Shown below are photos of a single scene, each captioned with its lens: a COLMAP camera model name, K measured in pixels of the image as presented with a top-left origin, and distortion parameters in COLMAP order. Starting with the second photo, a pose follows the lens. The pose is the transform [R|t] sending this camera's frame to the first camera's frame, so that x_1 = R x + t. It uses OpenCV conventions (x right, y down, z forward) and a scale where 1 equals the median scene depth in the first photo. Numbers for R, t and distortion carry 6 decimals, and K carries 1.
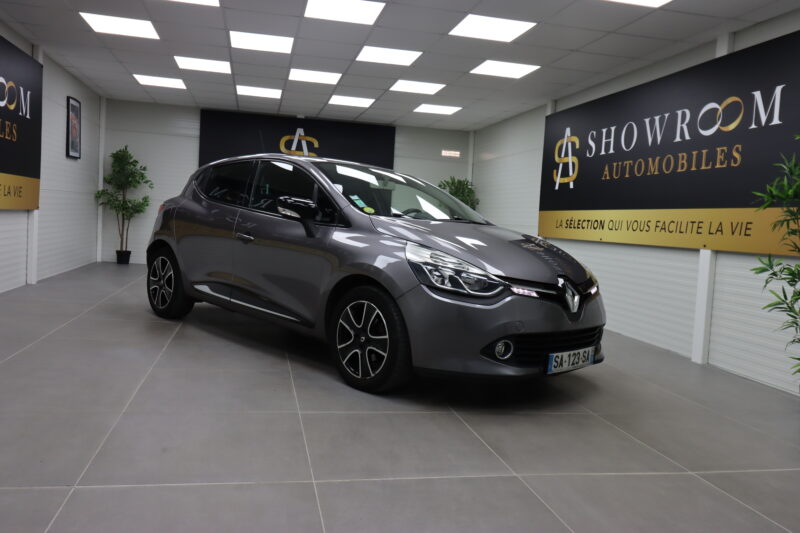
lens RADIAL K [[619.5, 0, 401.5], [0, 619.5, 267.7], [0, 0, 1]] dist [0.011130, -0.003912]
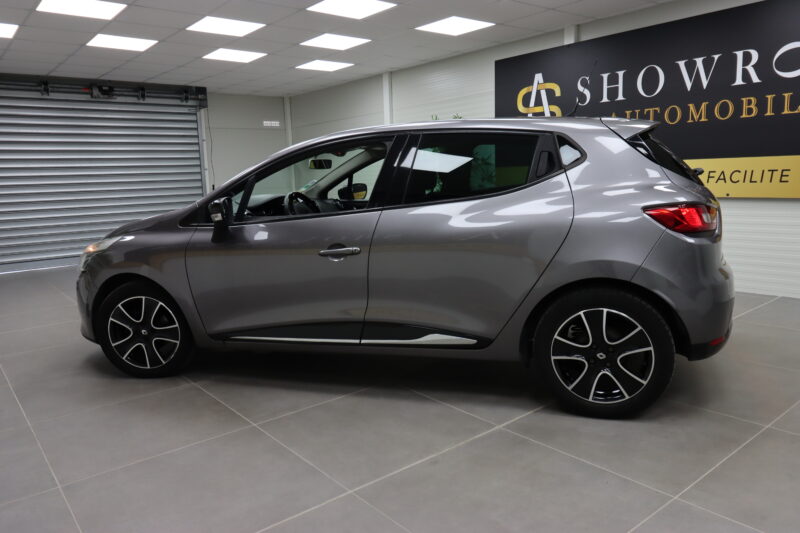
lens RADIAL K [[580.1, 0, 406.7], [0, 580.1, 253.6], [0, 0, 1]] dist [0.005240, 0.000343]
pose [[0.894328, -0.138406, 0.425466, -0.382801], [0.109245, 0.989718, 0.092327, -0.080824], [-0.433869, -0.036090, 0.900253, 0.388894]]
